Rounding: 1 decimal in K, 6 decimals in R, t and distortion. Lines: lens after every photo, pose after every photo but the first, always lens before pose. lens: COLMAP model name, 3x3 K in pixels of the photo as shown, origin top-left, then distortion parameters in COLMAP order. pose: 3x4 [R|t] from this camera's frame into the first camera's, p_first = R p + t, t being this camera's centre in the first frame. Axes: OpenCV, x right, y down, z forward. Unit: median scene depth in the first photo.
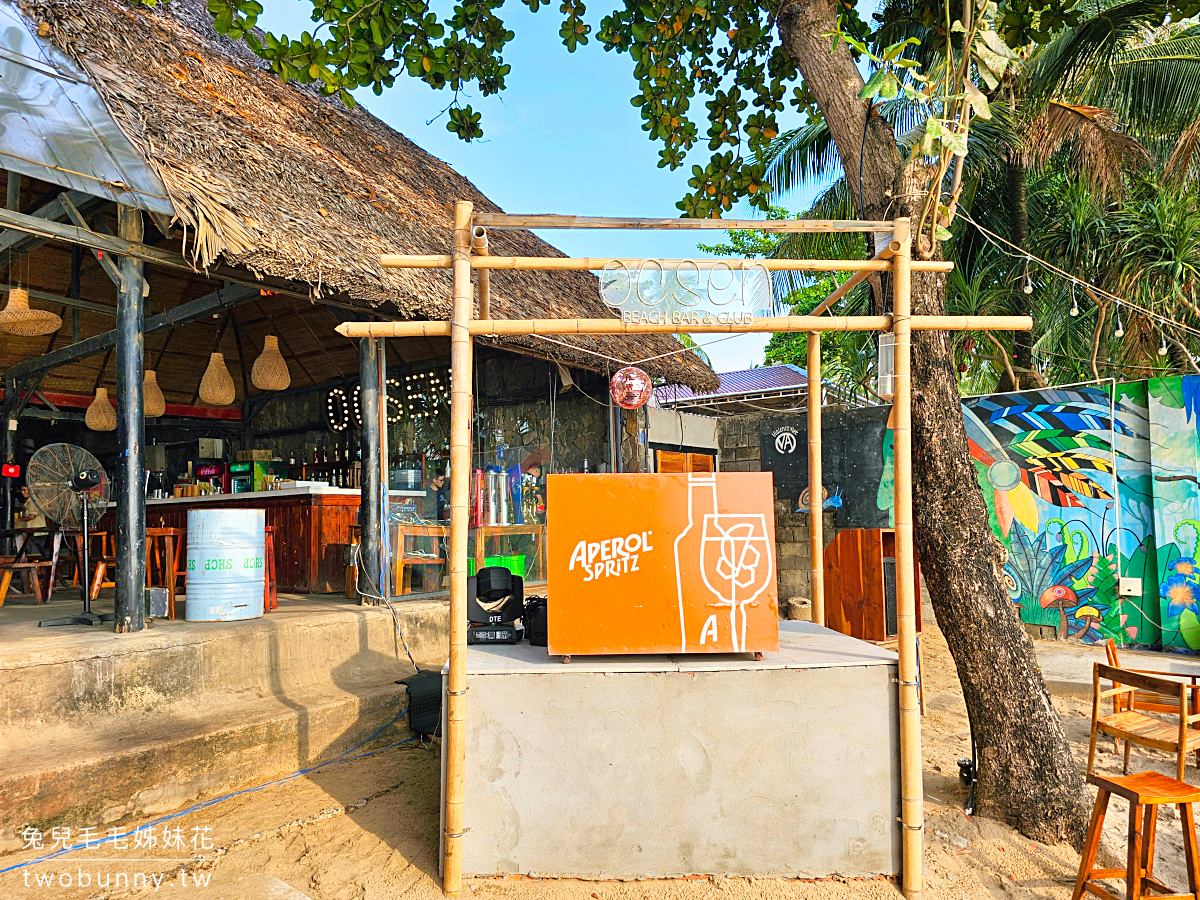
lens RADIAL K [[827.5, 0, 598.9], [0, 827.5, 437.1], [0, 0, 1]] dist [0.025338, -0.023318]
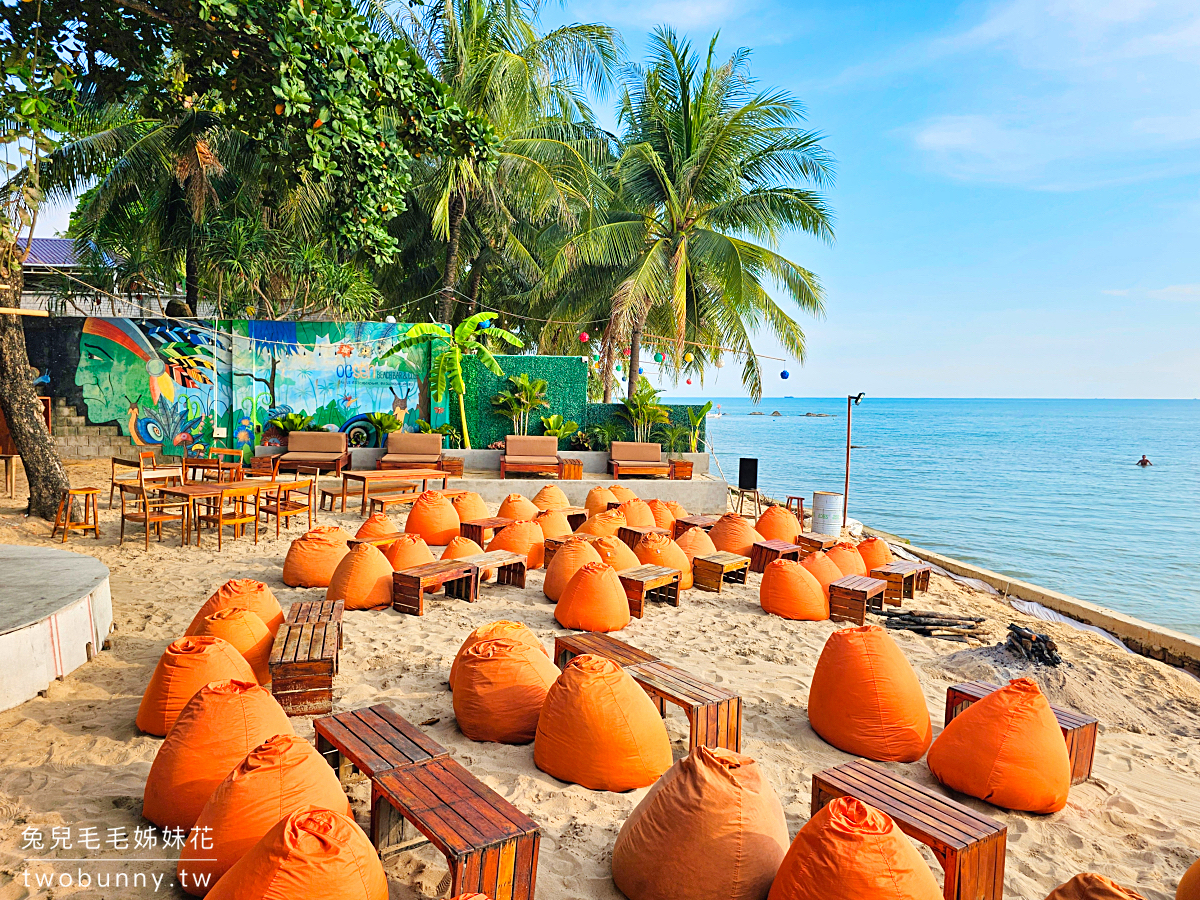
lens RADIAL K [[827.5, 0, 592.1], [0, 827.5, 440.6], [0, 0, 1]] dist [0.025338, -0.023318]
pose [[0.748575, -0.009116, 0.662987, 0.039072], [-0.093712, 0.988414, 0.119399, -0.094839], [-0.656394, -0.151509, 0.739048, -0.865397]]
